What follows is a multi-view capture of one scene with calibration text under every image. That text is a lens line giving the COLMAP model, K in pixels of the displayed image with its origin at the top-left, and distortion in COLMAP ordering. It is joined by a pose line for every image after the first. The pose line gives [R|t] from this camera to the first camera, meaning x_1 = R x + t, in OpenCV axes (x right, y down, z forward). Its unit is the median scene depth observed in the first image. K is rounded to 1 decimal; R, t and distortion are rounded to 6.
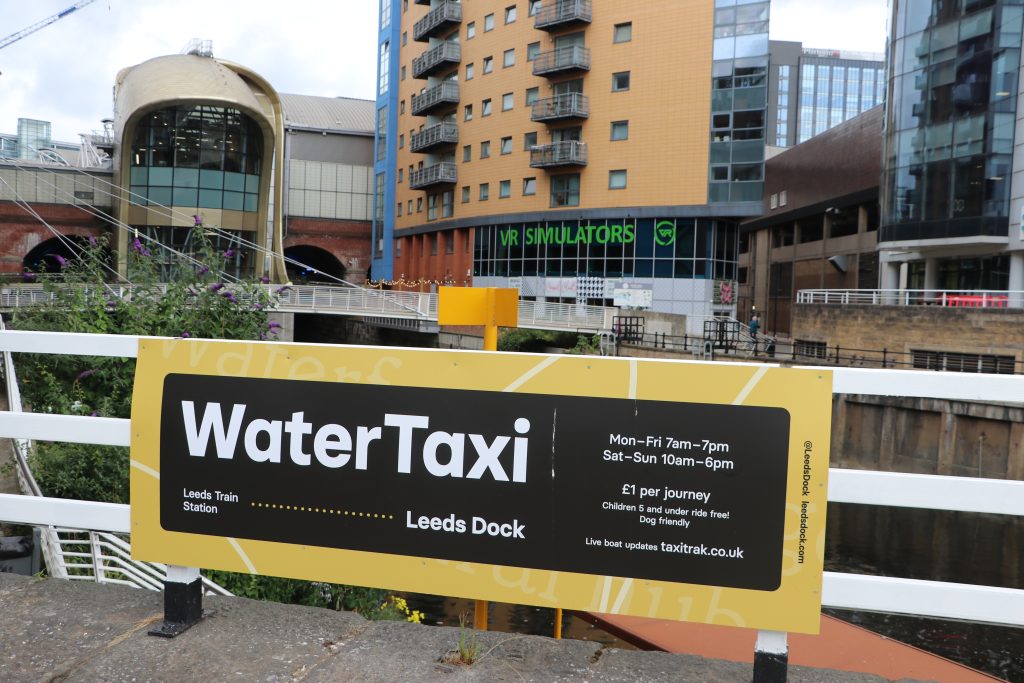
lens RADIAL K [[856.0, 0, 511.5], [0, 856.0, 339.2], [0, 0, 1]] dist [-0.012249, 0.002065]
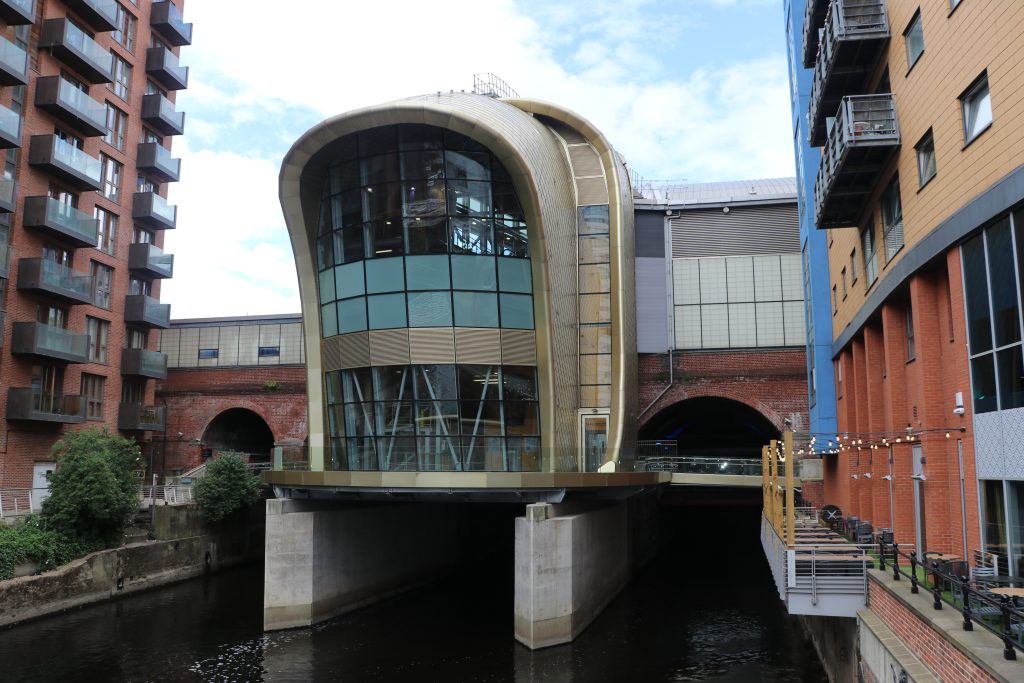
lens RADIAL K [[856.0, 0, 509.4], [0, 856.0, 337.9], [0, 0, 1]] dist [-0.012249, 0.002065]
pose [[0.799621, -0.122522, -0.587872, 0.000784], [-0.005172, 0.977523, -0.210766, -0.024917], [0.600482, 0.171574, 0.781014, 0.454625]]
